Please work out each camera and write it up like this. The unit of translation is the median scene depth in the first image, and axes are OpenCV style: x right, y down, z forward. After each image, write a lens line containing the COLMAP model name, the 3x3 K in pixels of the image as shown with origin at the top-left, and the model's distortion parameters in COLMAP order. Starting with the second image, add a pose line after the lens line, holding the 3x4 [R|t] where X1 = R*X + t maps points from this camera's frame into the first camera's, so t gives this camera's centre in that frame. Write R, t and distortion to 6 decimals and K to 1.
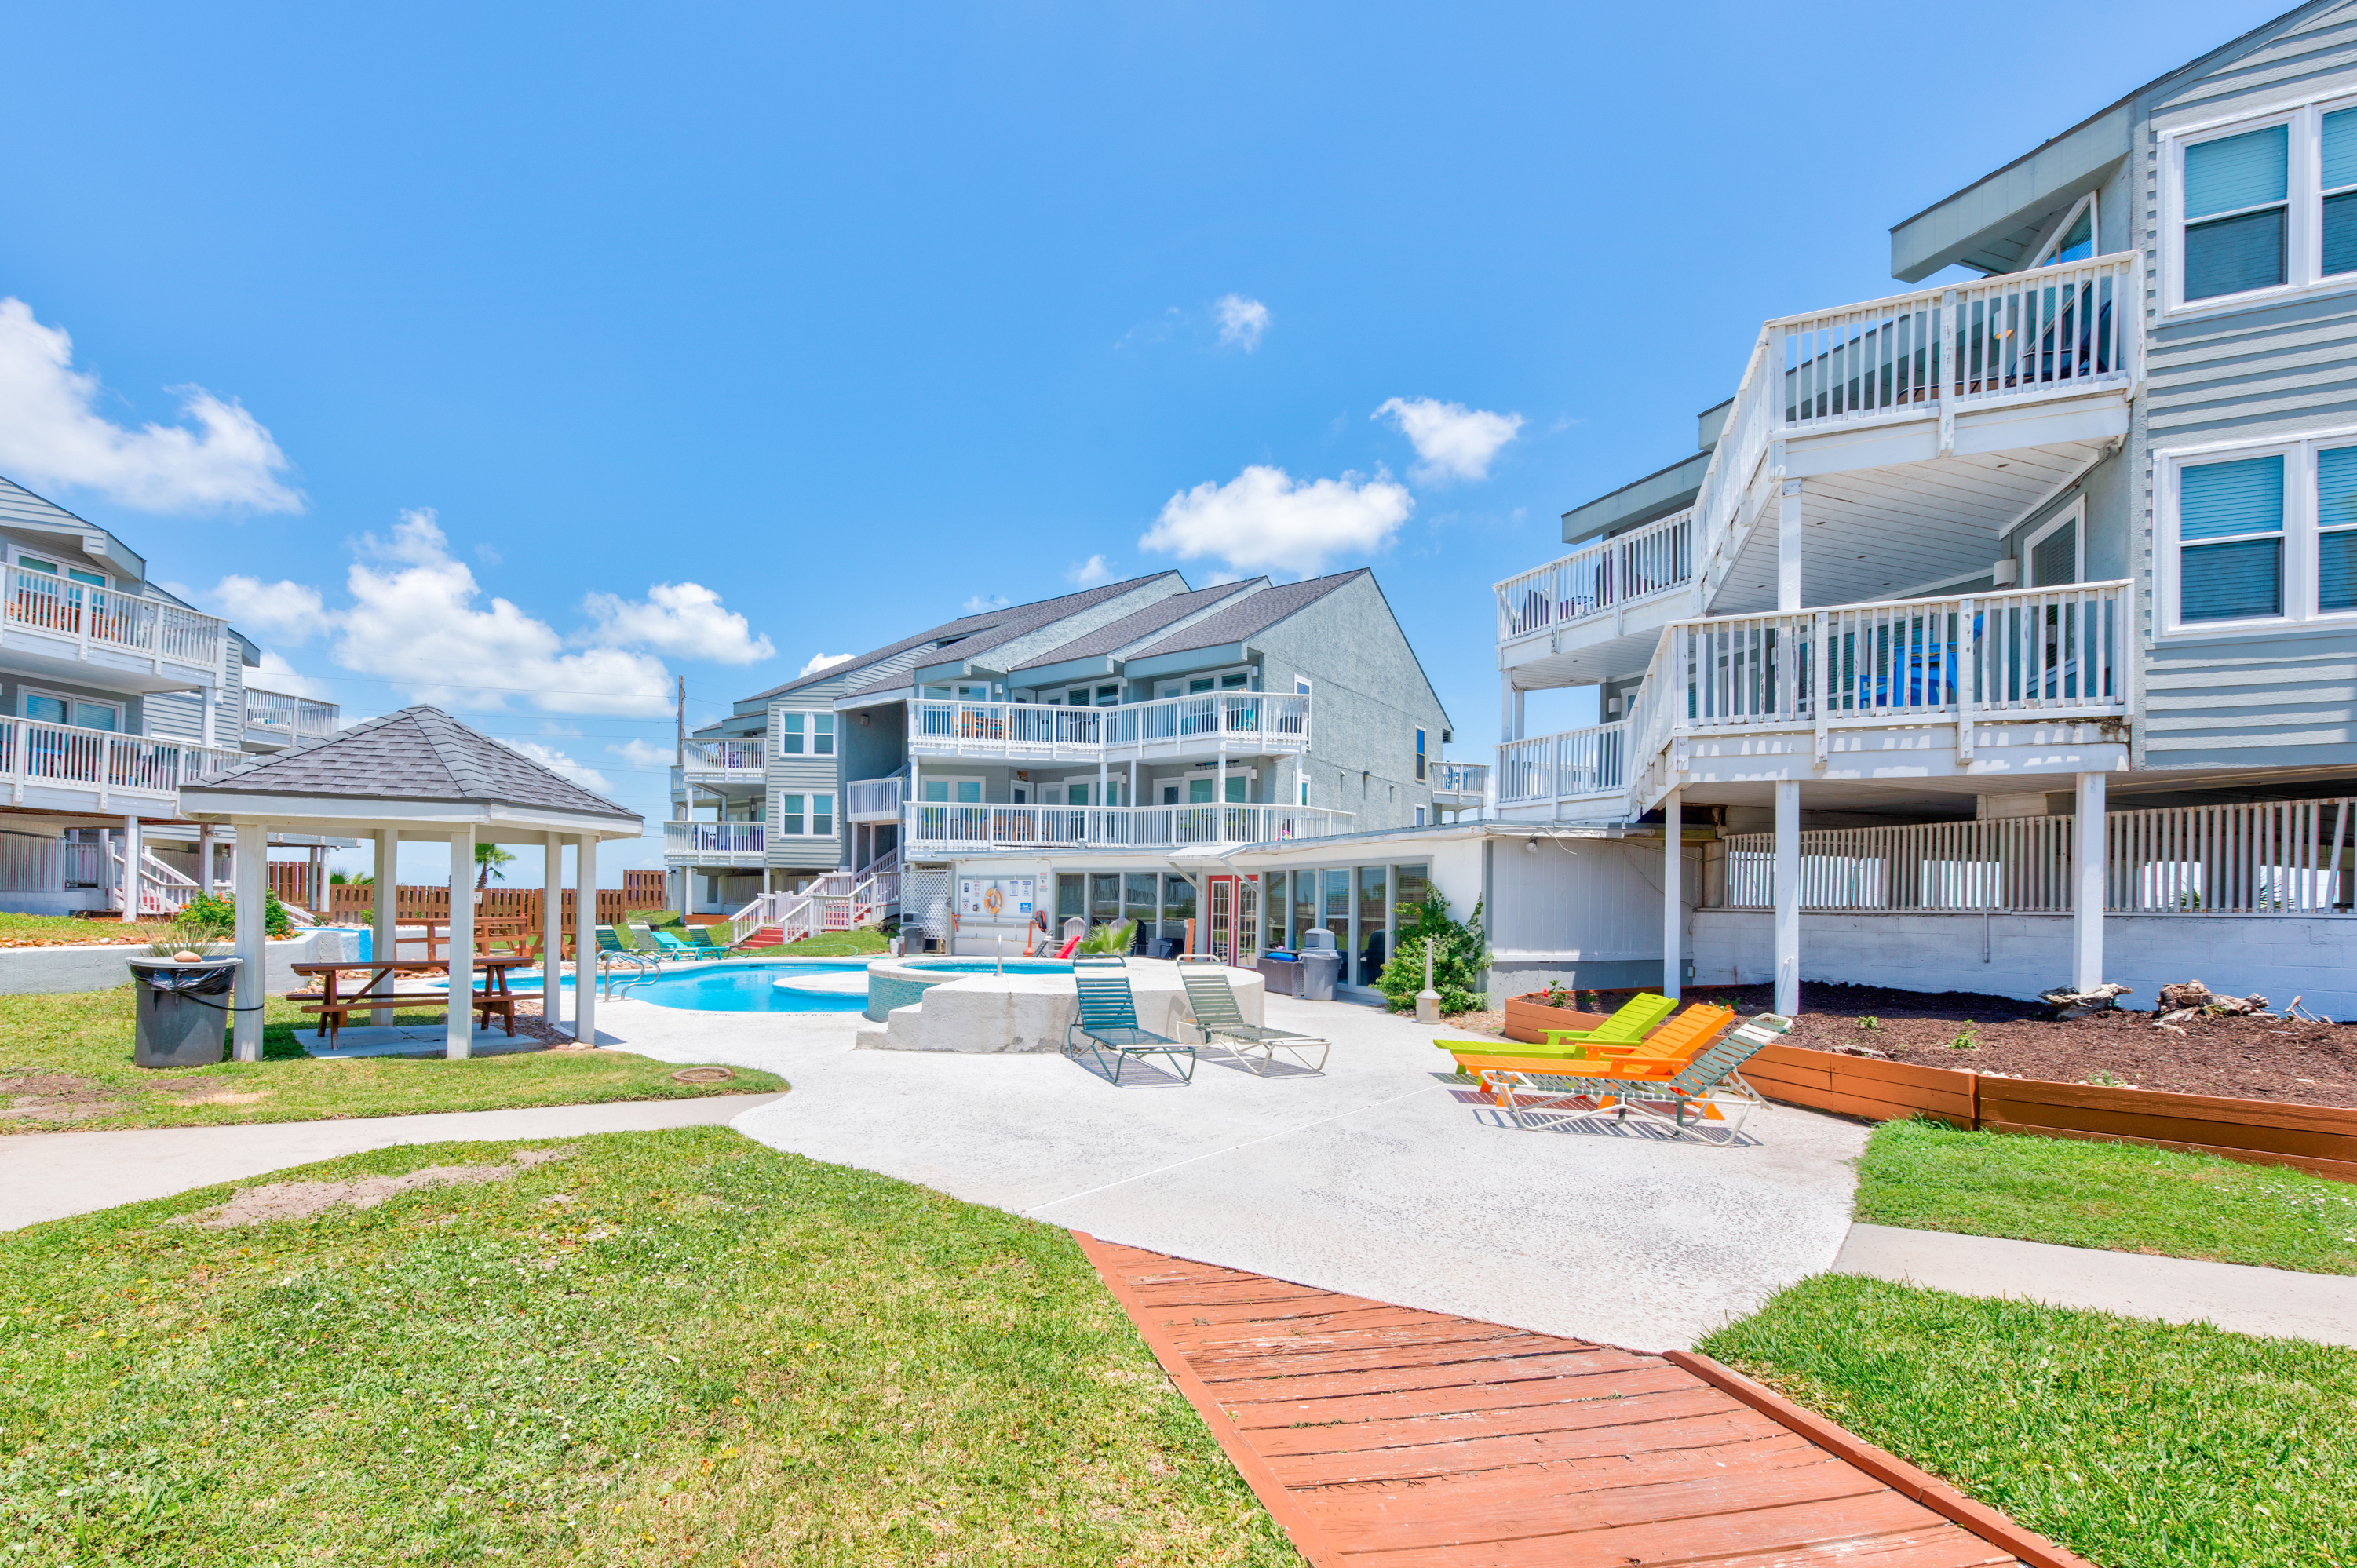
lens RADIAL K [[979.3, 0, 1065.8], [0, 979.3, 898.4], [0, 0, 1]] dist [0.000160, 0.000036]
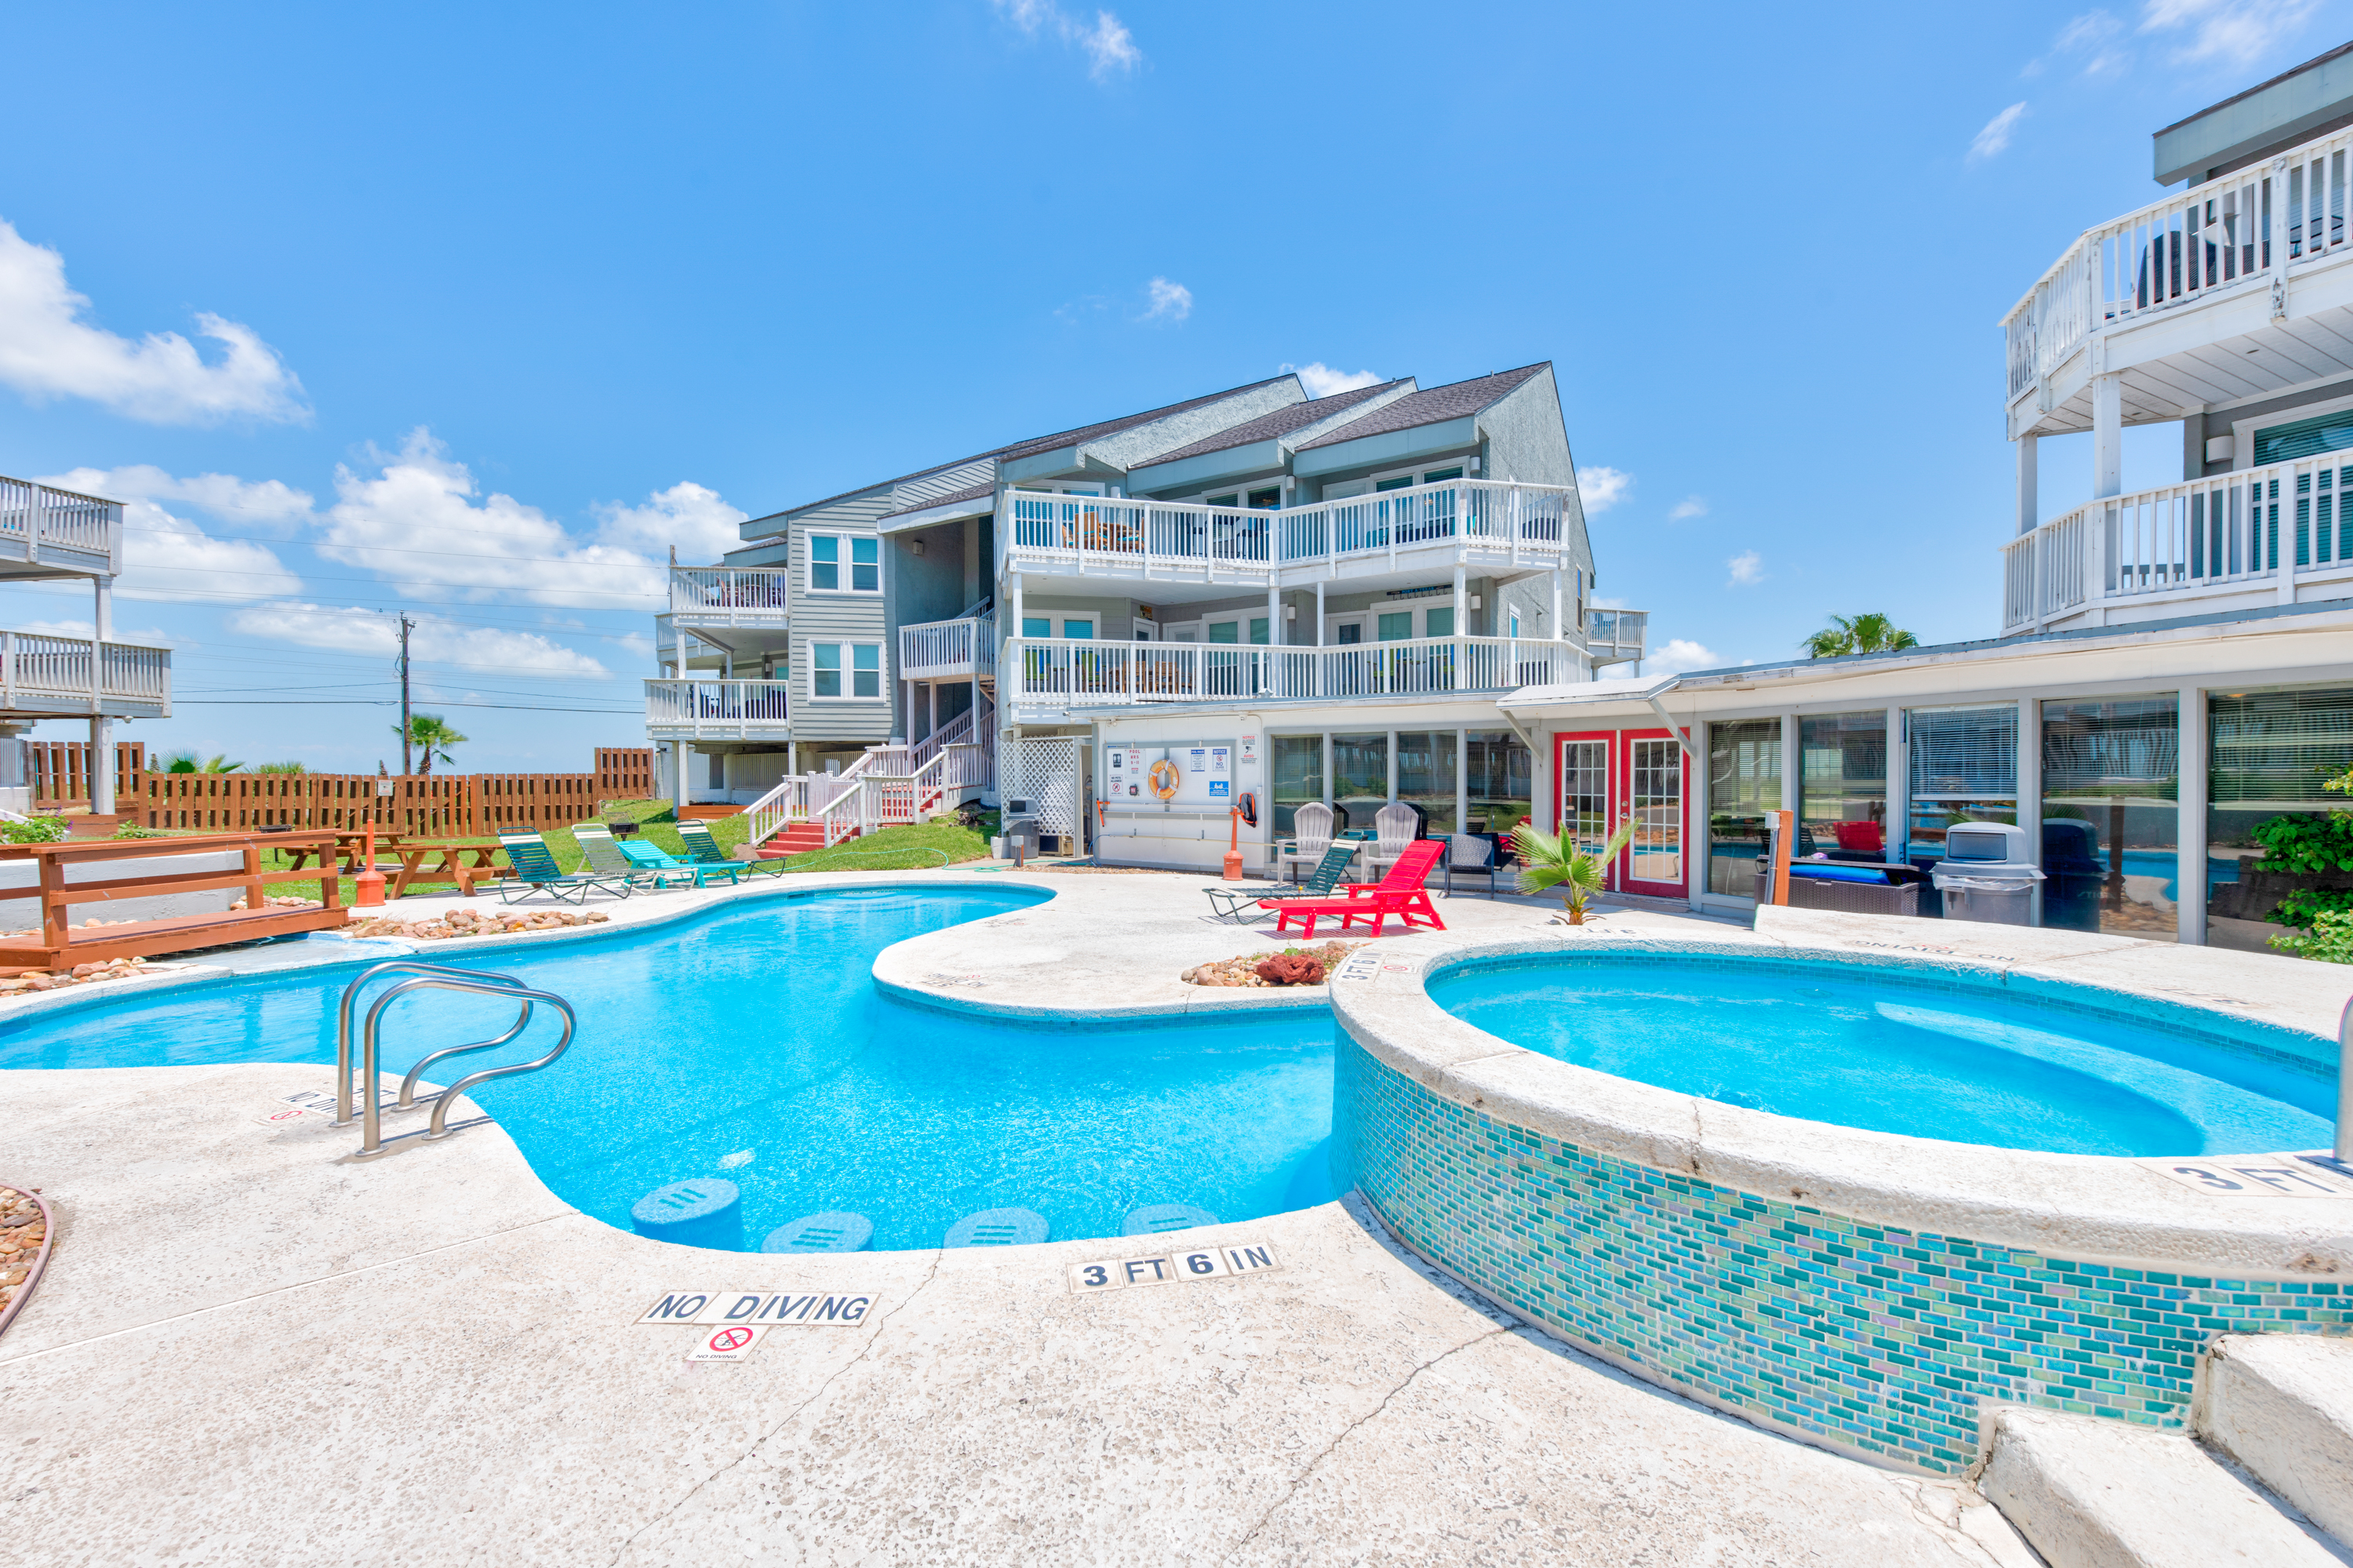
lens RADIAL K [[939.5, 0, 1176.5], [0, 939.5, 784.0], [0, 0, 1]] dist [0.006655, 0.000152]
pose [[0.993560, -0.020107, 0.111505, -0.108937], [0.018915, 0.999752, 0.011735, -0.001494], [-0.111714, -0.009550, 0.993695, 0.291963]]
